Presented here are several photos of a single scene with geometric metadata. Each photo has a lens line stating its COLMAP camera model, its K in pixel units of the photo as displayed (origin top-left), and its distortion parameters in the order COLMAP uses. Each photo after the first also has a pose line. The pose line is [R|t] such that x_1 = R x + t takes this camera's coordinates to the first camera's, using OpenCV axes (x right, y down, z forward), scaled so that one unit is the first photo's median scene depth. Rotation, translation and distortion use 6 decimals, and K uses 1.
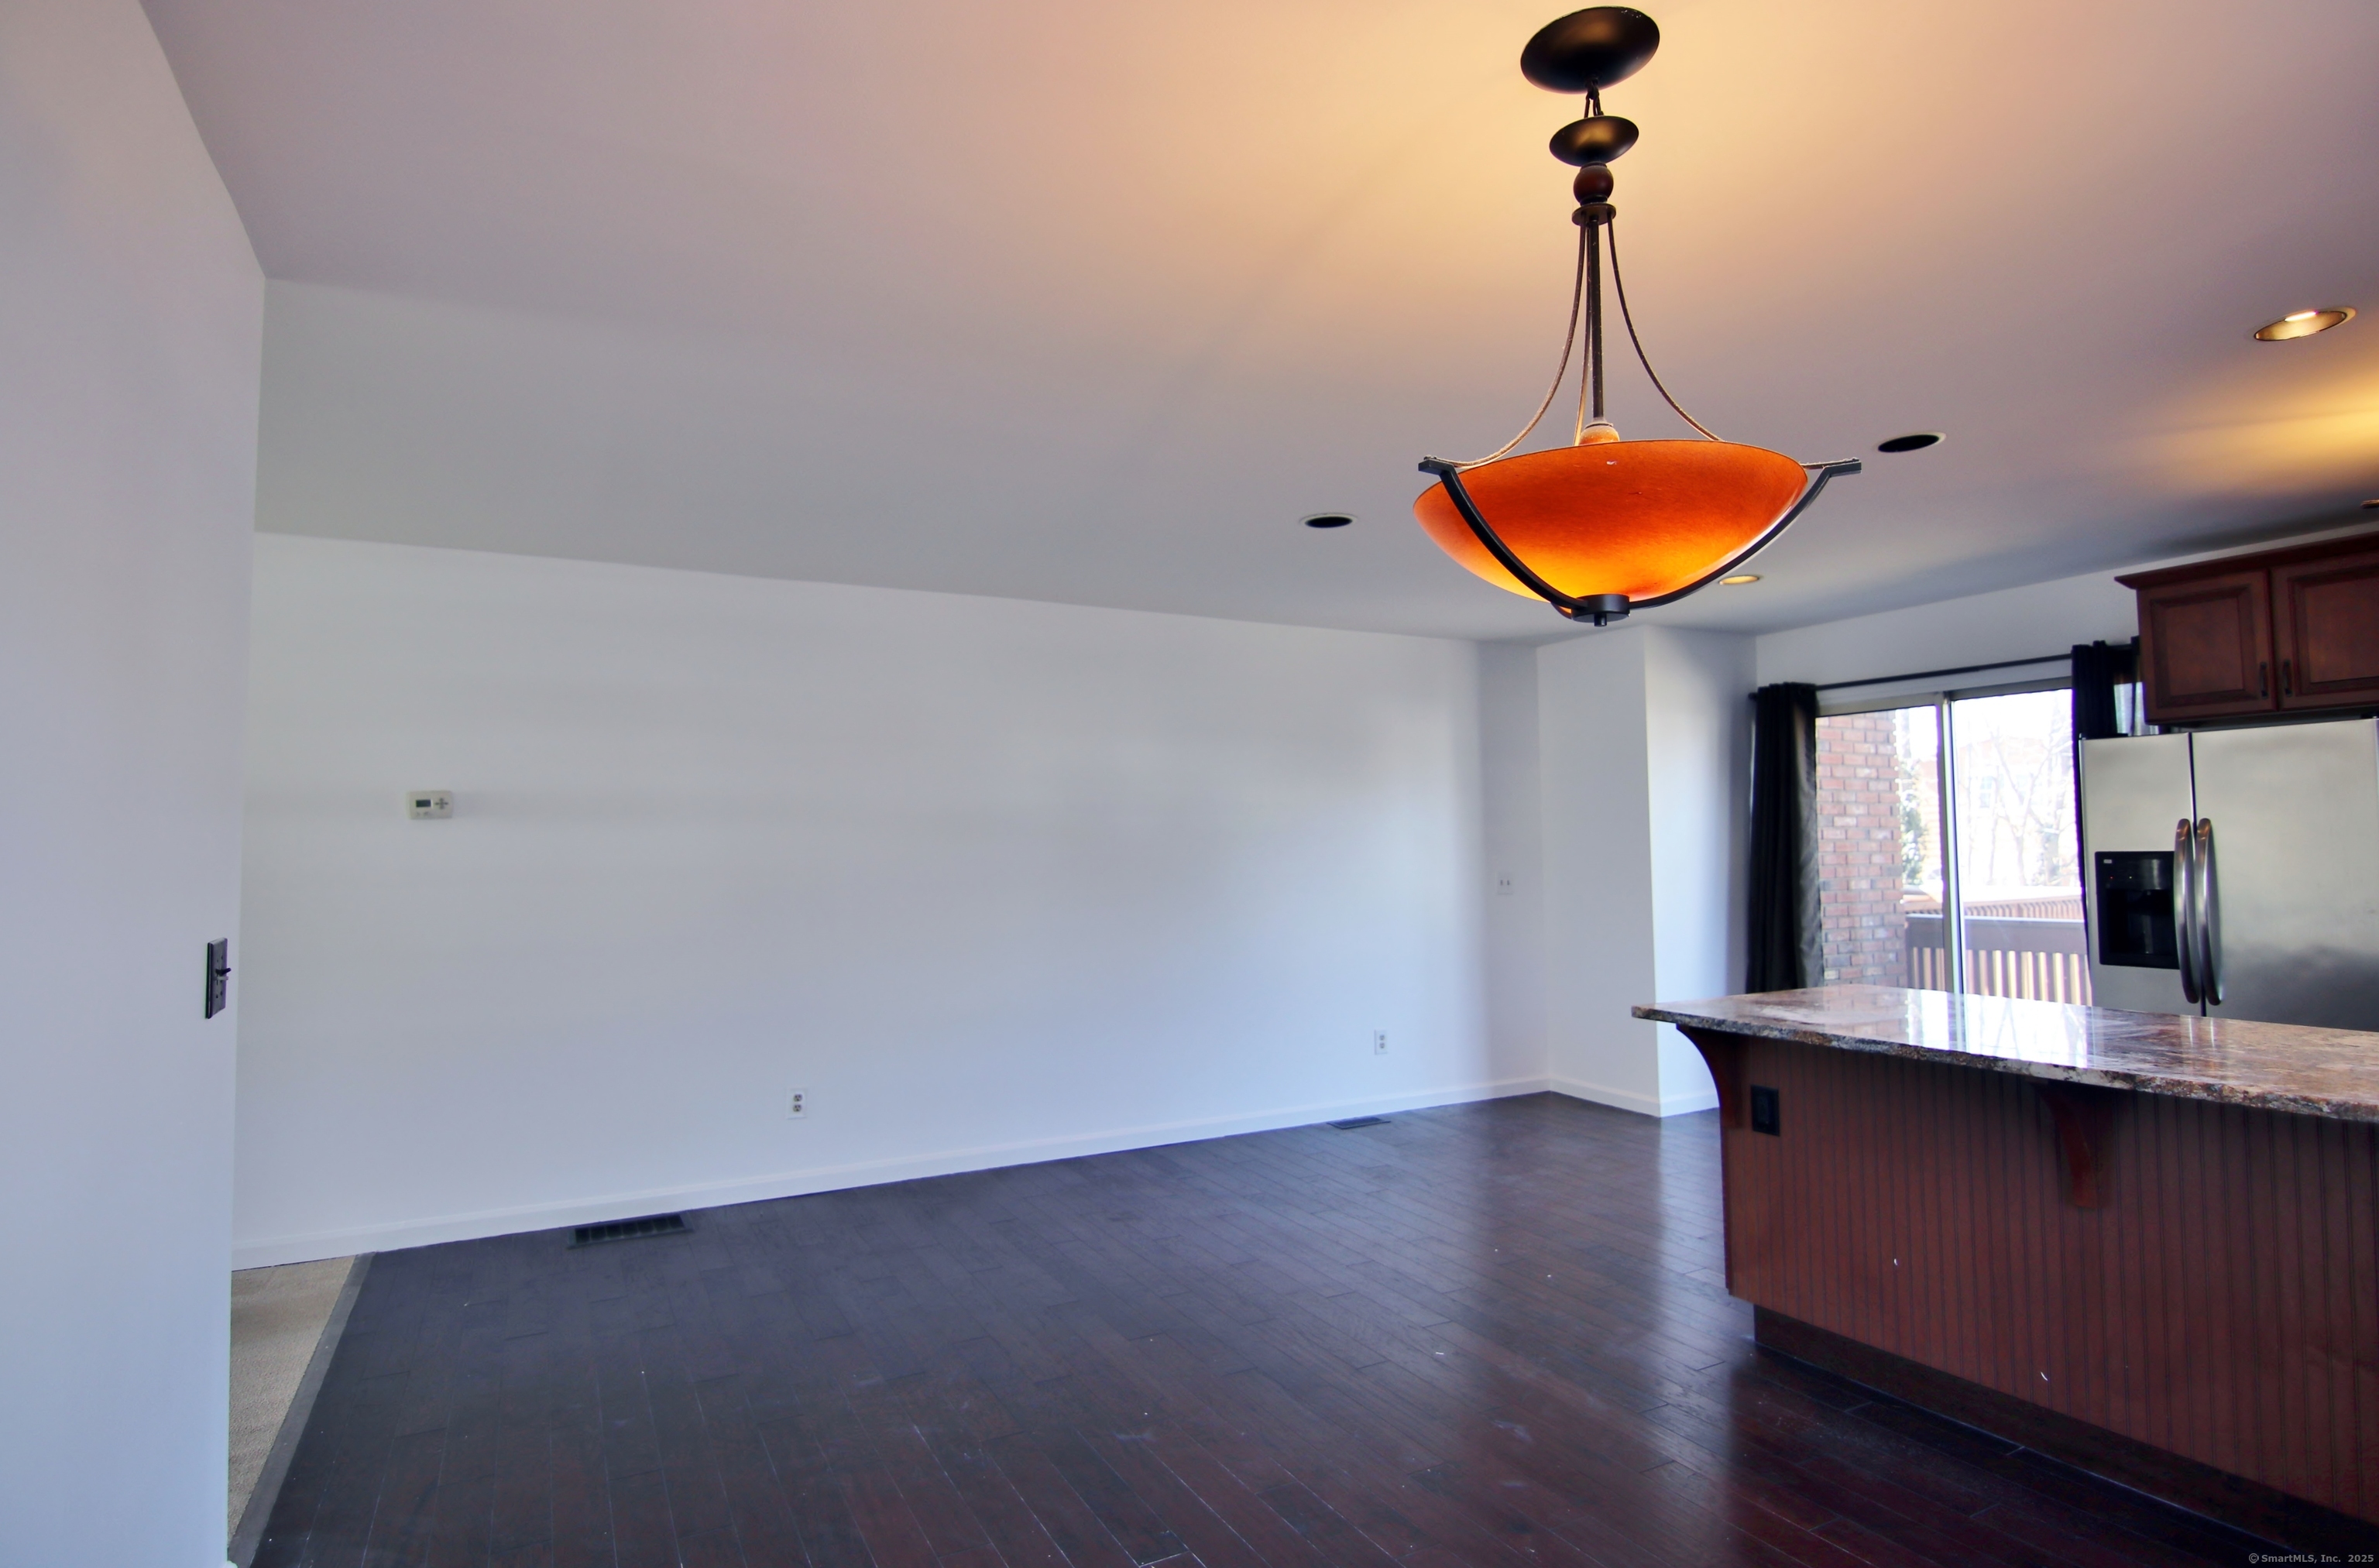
lens RADIAL K [[1216.8, 0, 1191.8], [0, 1216.8, 776.3], [0, 0, 1]] dist [-0.006051, -0.010323]
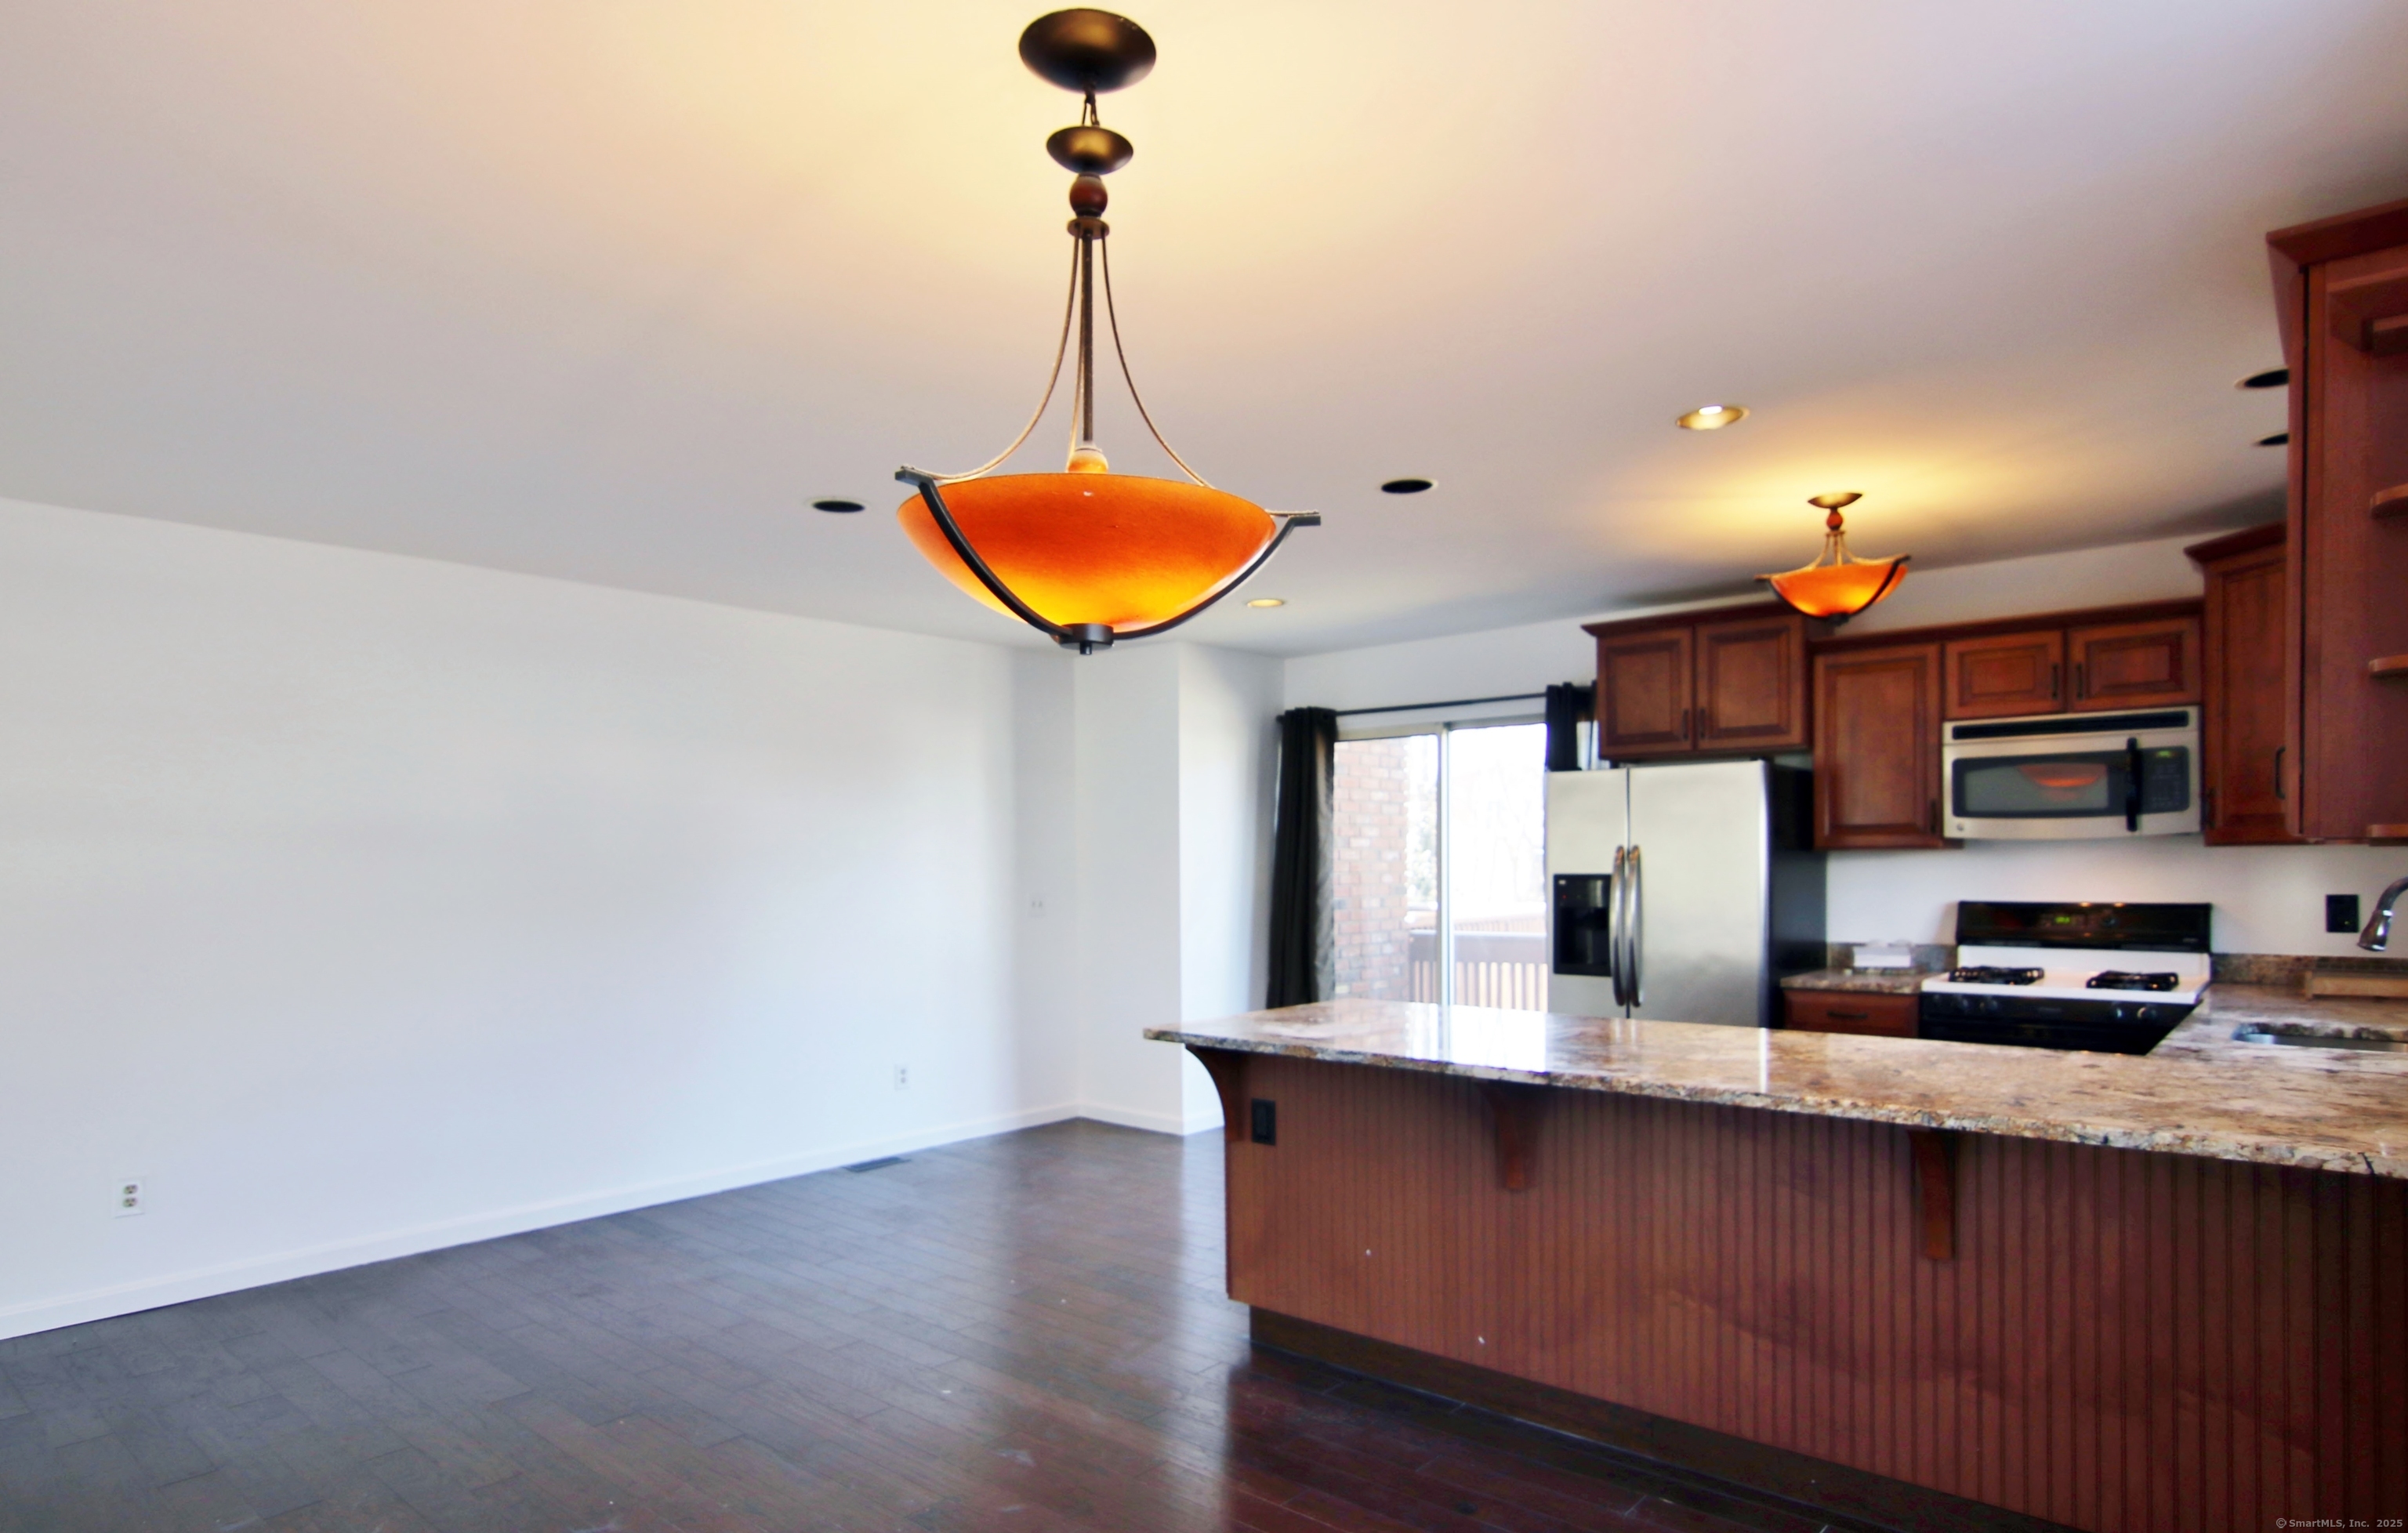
lens RADIAL K [[1321.5, 0, 1203.6], [0, 1321.5, 878.0], [0, 0, 1]] dist [-0.001012, 0.001820]
pose [[0.932998, -0.000400, 0.359882, 0.010548], [-0.024163, 0.997673, 0.063753, -0.003604], [-0.359070, -0.068177, 0.930817, -0.016938]]
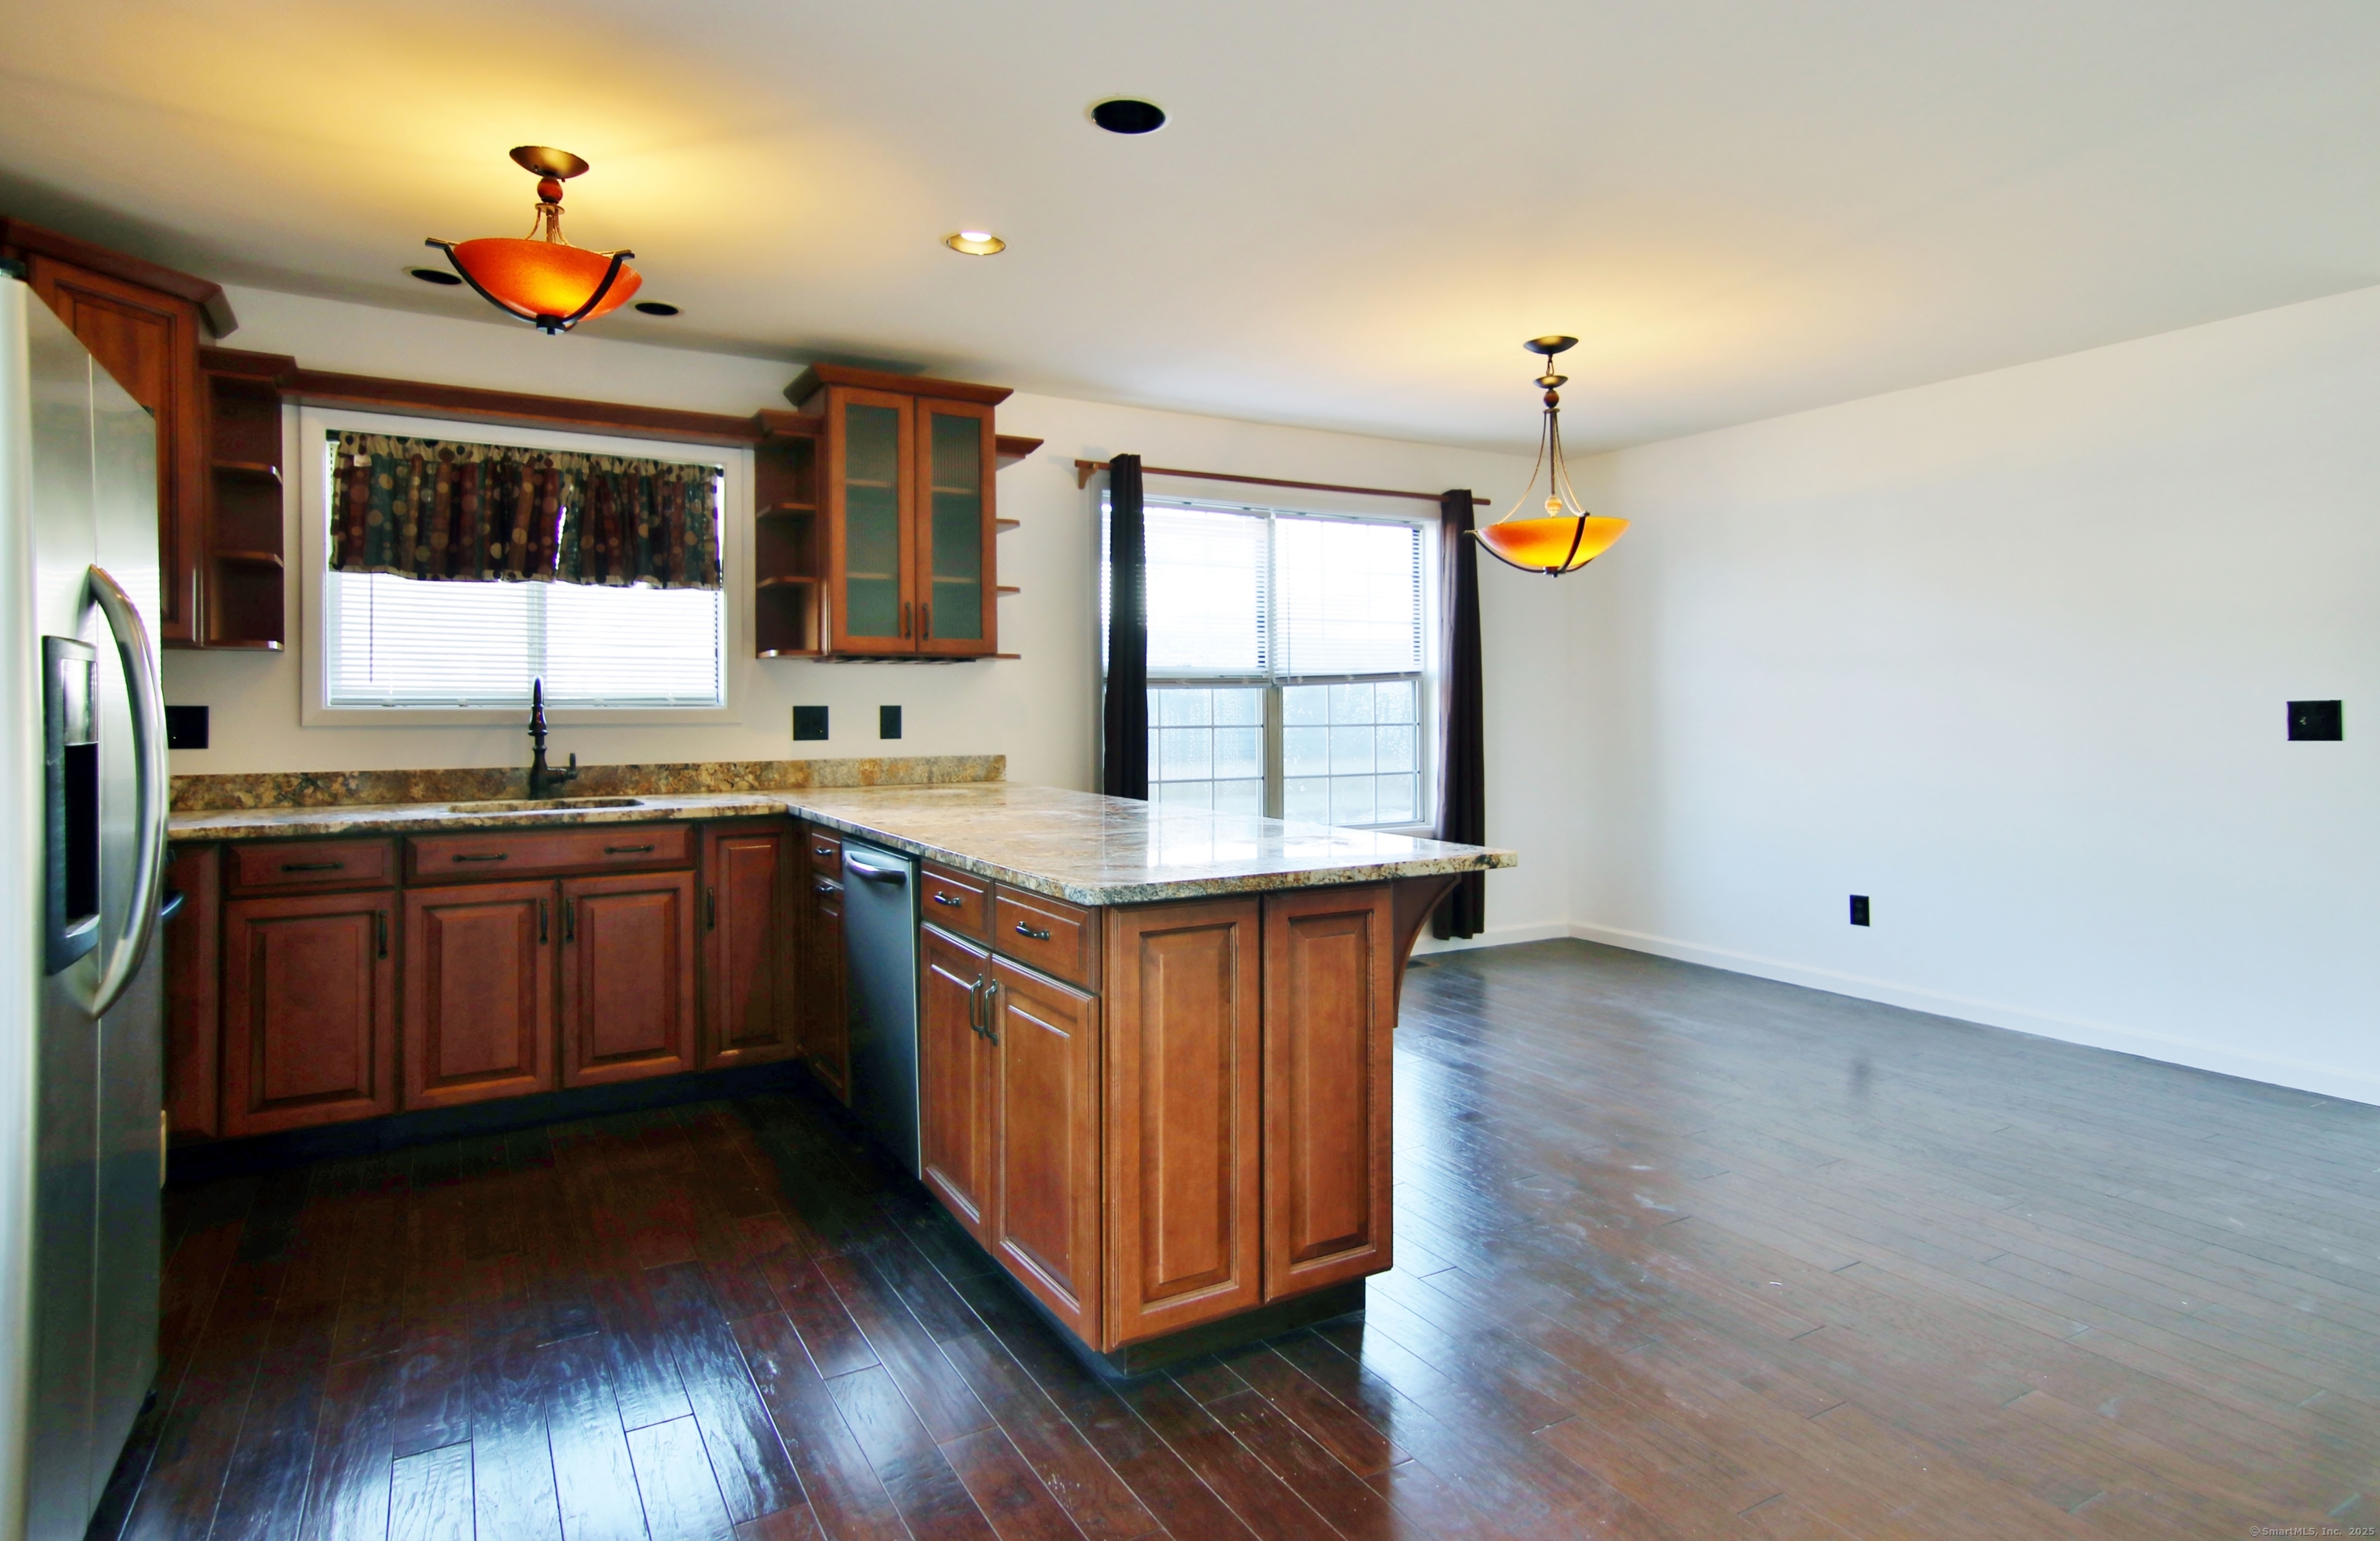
lens RADIAL K [[1291.7, 0, 1198.7], [0, 1291.7, 699.7], [0, 0, 1]] dist [0.008397, 0.000927]
pose [[-0.998595, 0.016427, -0.050389, 0.484276], [0.019487, 0.997956, -0.060855, 0.113589], [0.049286, -0.061751, -0.996874, 1.460878]]
